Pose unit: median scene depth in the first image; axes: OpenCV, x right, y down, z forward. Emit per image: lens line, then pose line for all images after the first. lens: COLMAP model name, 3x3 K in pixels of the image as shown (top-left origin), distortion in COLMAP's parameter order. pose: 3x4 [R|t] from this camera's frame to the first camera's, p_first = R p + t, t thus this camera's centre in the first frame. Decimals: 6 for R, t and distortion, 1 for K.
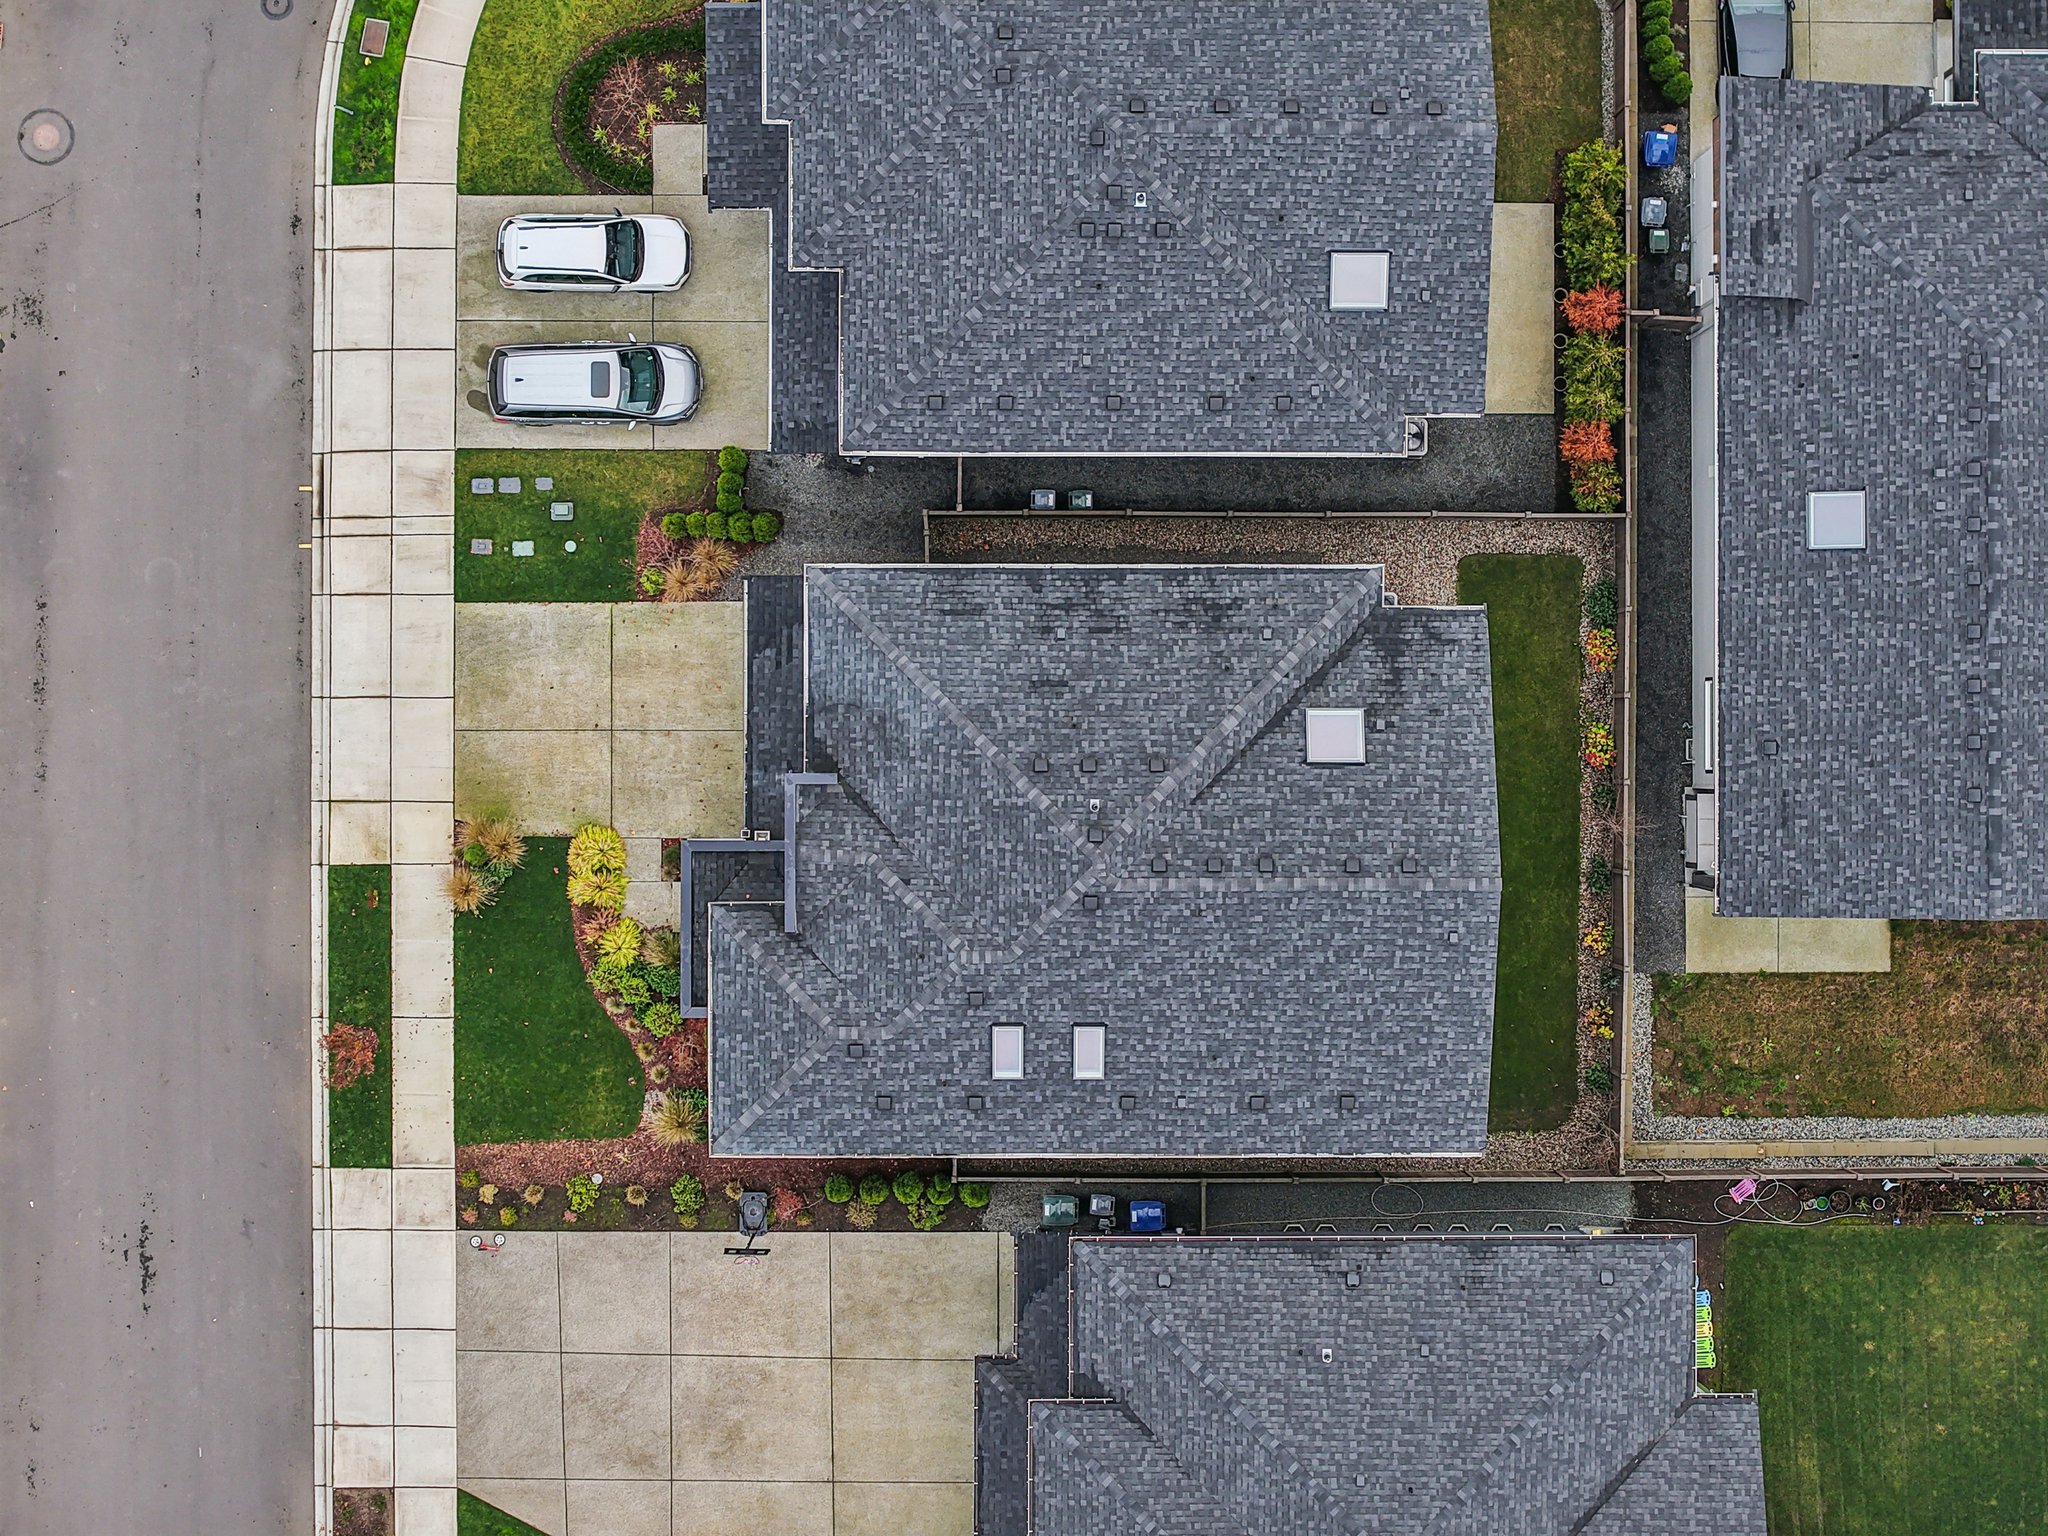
lens RADIAL K [[4169.7, 0, 1024.0], [0, 4169.7, 768.0], [0, 0, 1]] dist [-0.066408, -0.185176]
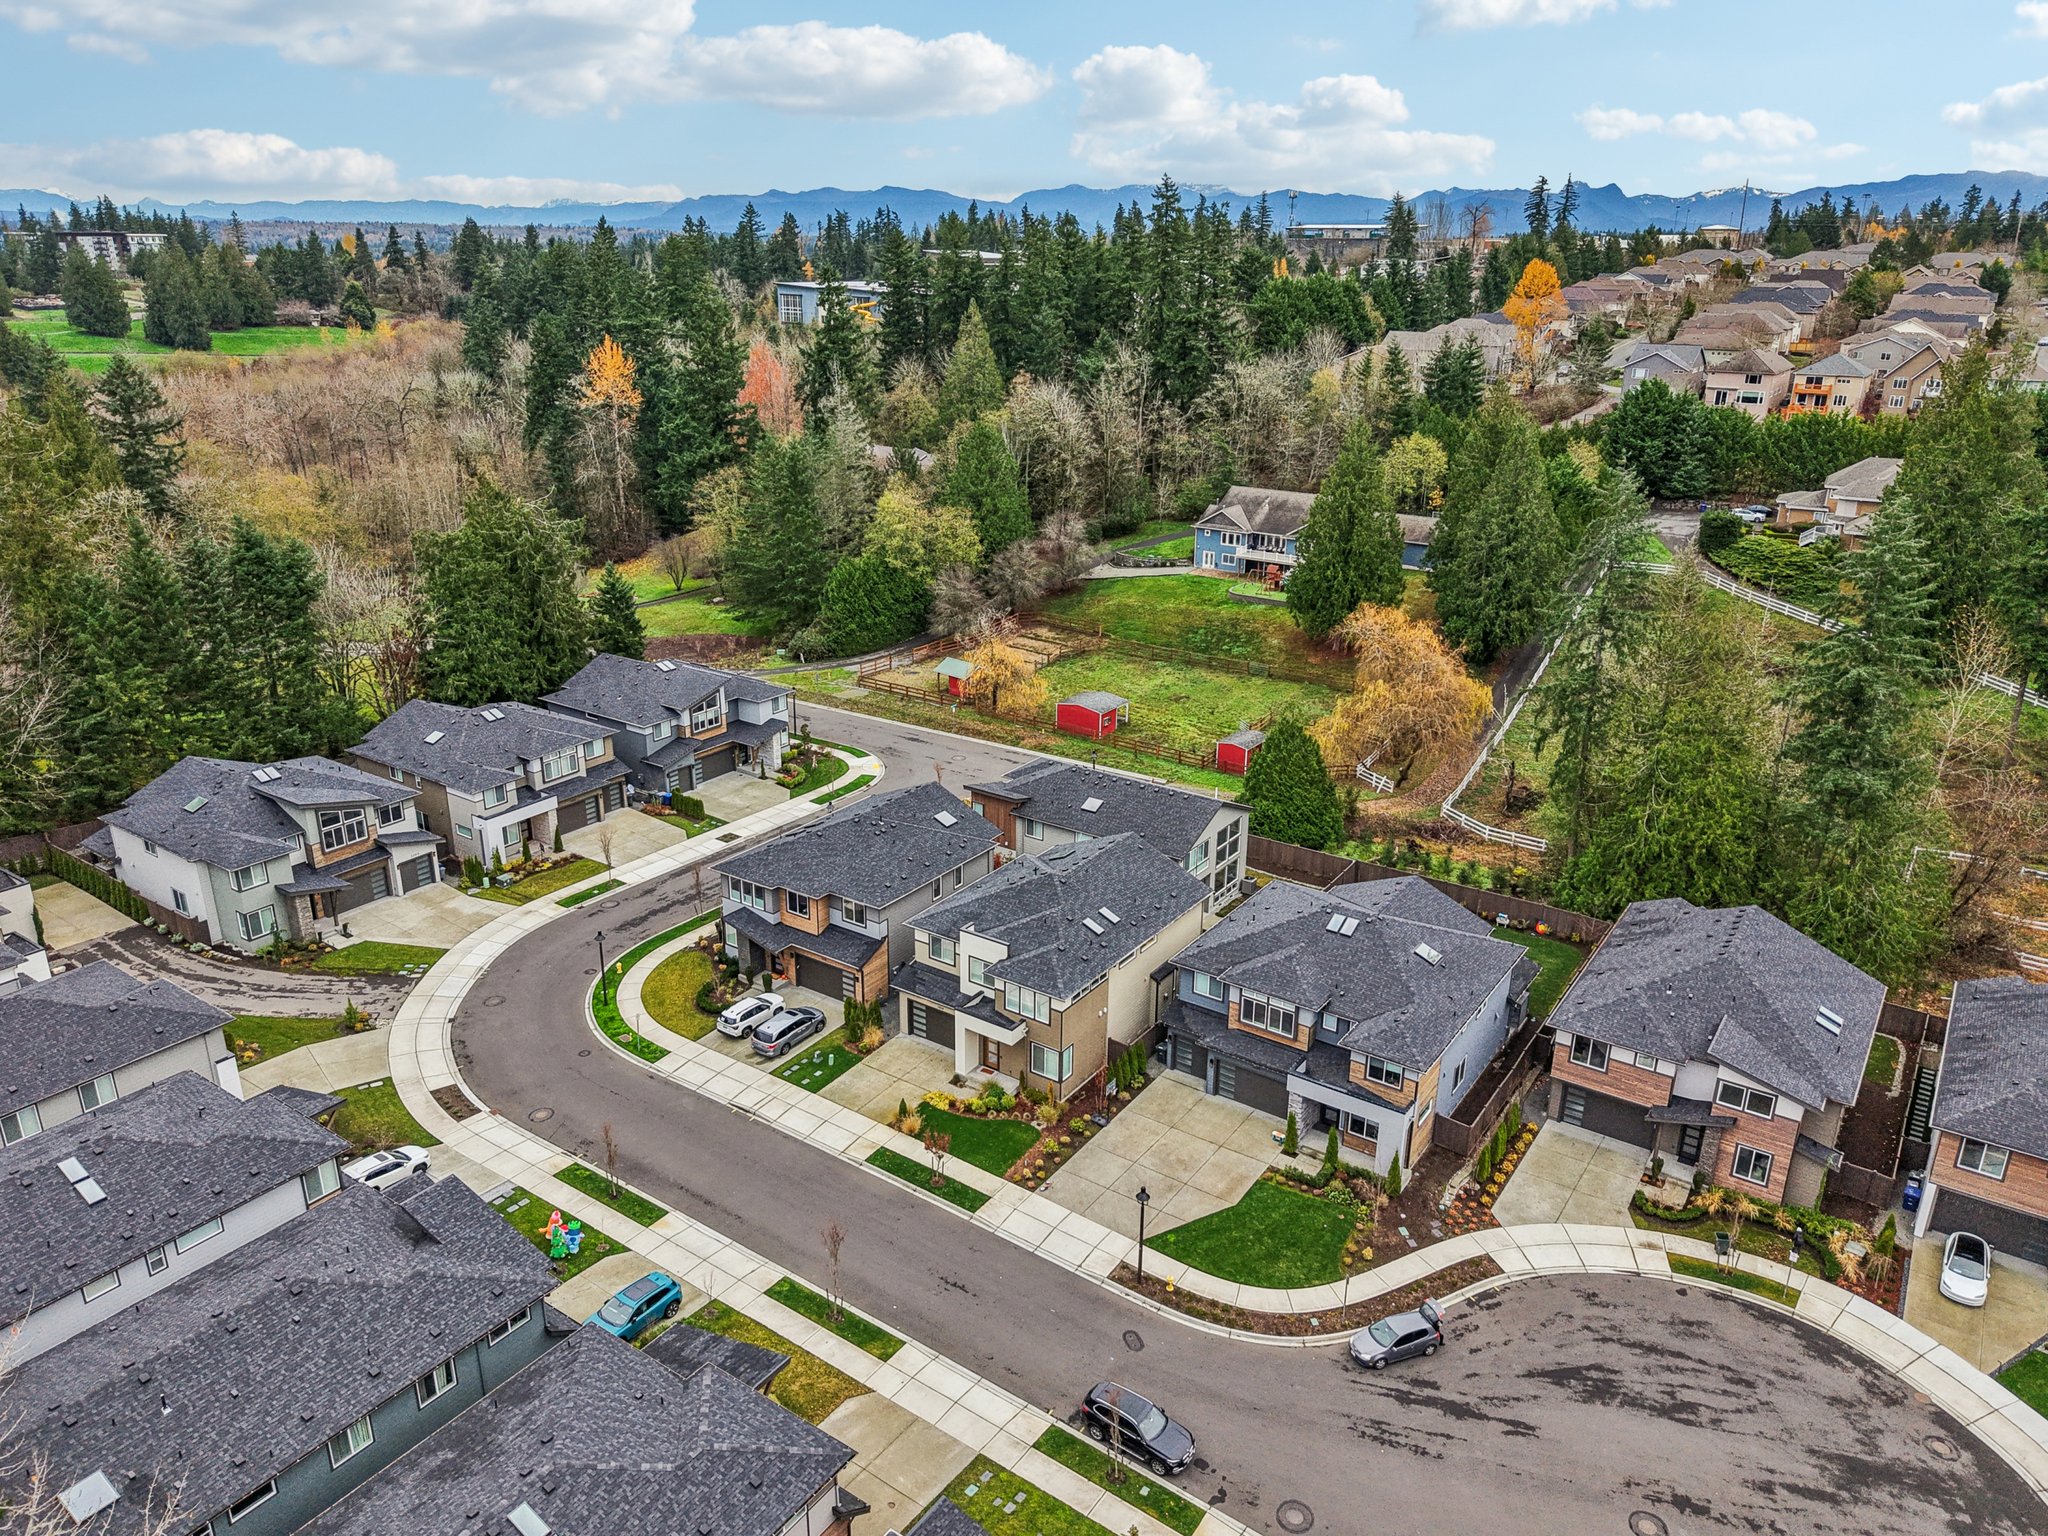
lens RADIAL K [[1425.0, 0, 1024.0], [0, 1425.0, 768.0], [0, 0, 1]] dist [0.035744, -0.048267]
pose [[0.569844, -0.278105, 0.773263, -0.647951], [0.821738, 0.198588, -0.534144, 0.457391], [-0.005013, 0.939798, 0.341694, 0.545479]]
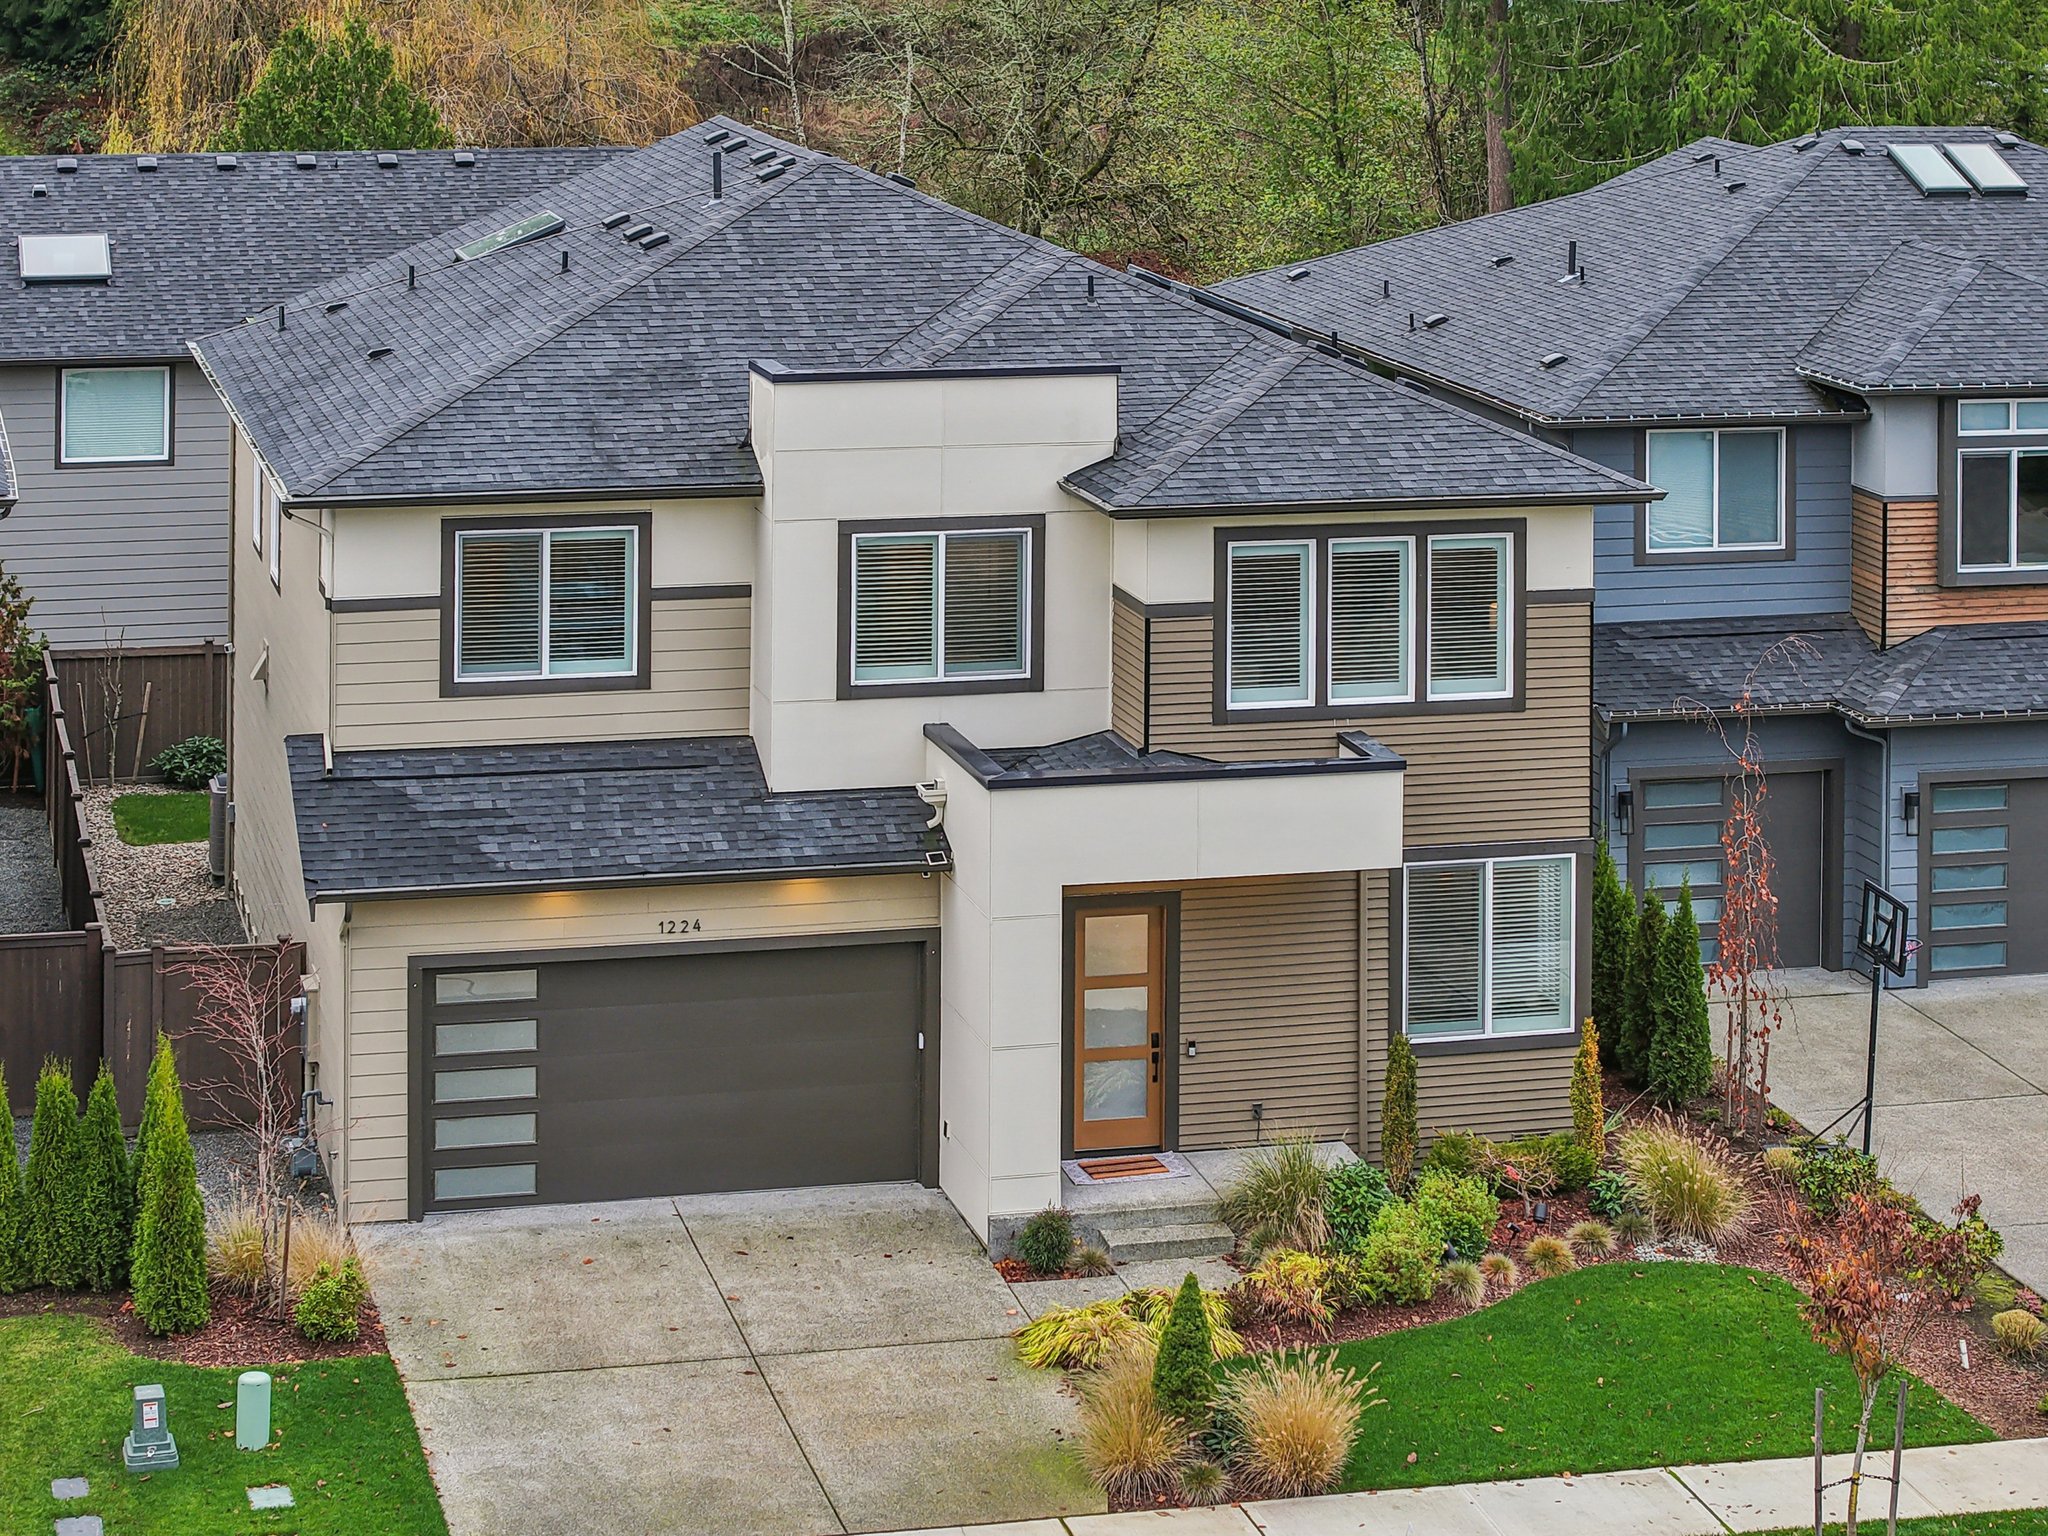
lens RADIAL K [[4353.2, 0, 971.6], [0, 4353.2, 403.3], [0, 0, 1]] dist [-0.038960, -0.130617]
pose [[-0.243836, -0.127475, 0.961402, -0.455529], [0.969806, -0.027457, 0.242327, -0.079774], [-0.004494, 0.991462, 0.130321, 0.867358]]
